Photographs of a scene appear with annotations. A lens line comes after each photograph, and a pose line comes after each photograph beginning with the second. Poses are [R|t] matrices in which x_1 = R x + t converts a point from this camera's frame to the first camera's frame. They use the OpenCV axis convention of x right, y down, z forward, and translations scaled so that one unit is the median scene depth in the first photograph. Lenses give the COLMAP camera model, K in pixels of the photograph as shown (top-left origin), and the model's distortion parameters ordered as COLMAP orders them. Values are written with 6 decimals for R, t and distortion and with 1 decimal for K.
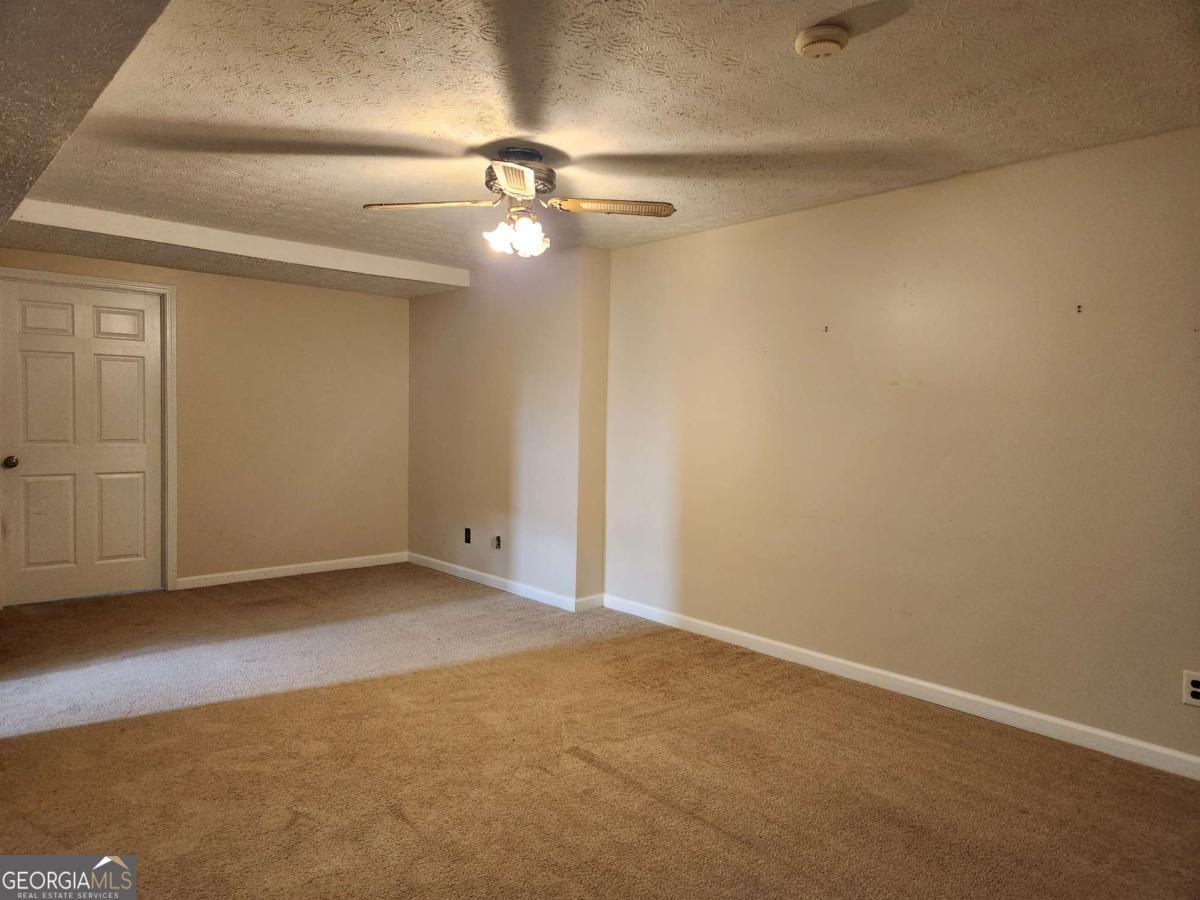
lens RADIAL K [[809.6, 0, 600.1], [0, 809.6, 451.1], [0, 0, 1]] dist [0.051804, -0.016038]
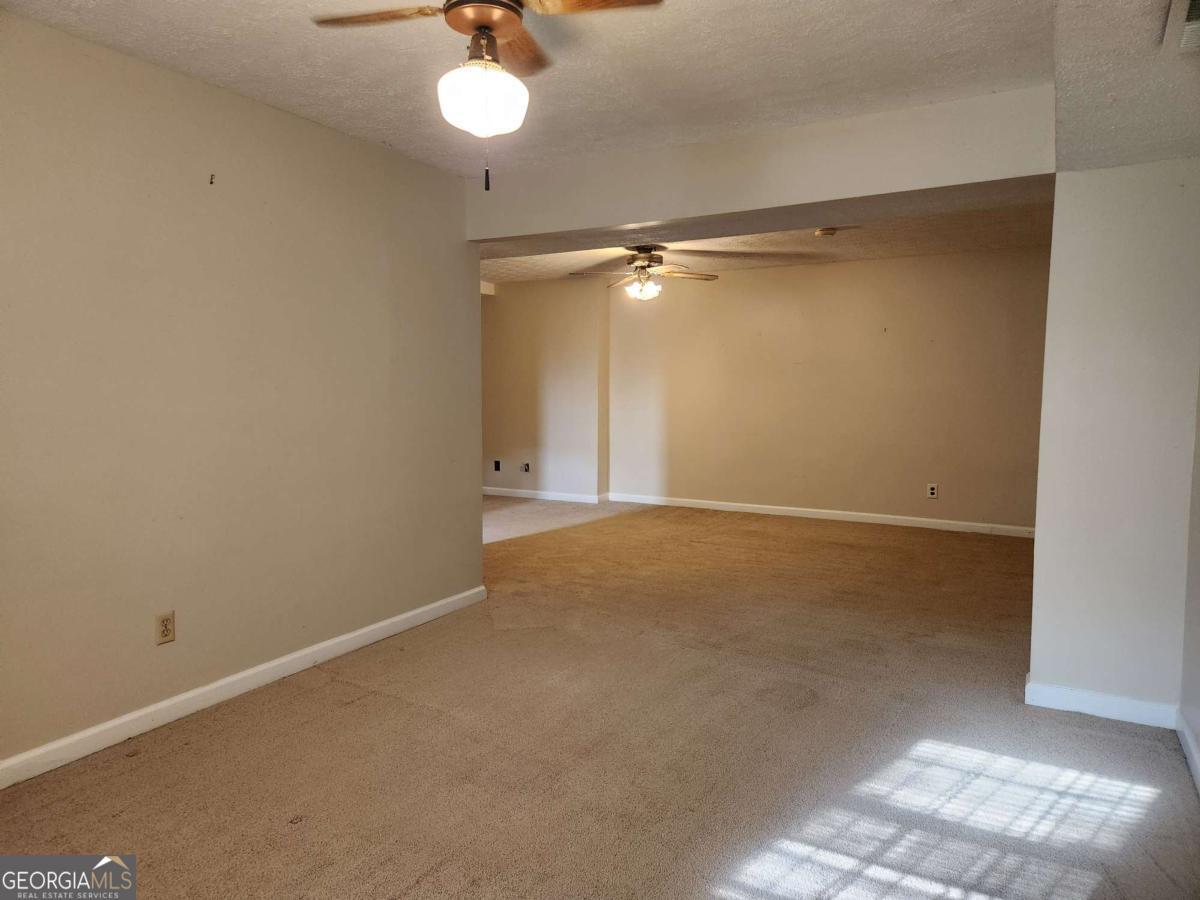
lens RADIAL K [[809.6, 0, 599.6], [0, 809.6, 449.5], [0, 0, 1]] dist [0.051804, -0.016038]
pose [[0.939567, -0.048574, 0.338901, -0.553499], [0.033351, 0.998162, 0.050600, 0.008193], [-0.340736, -0.036239, 0.939460, -0.500824]]
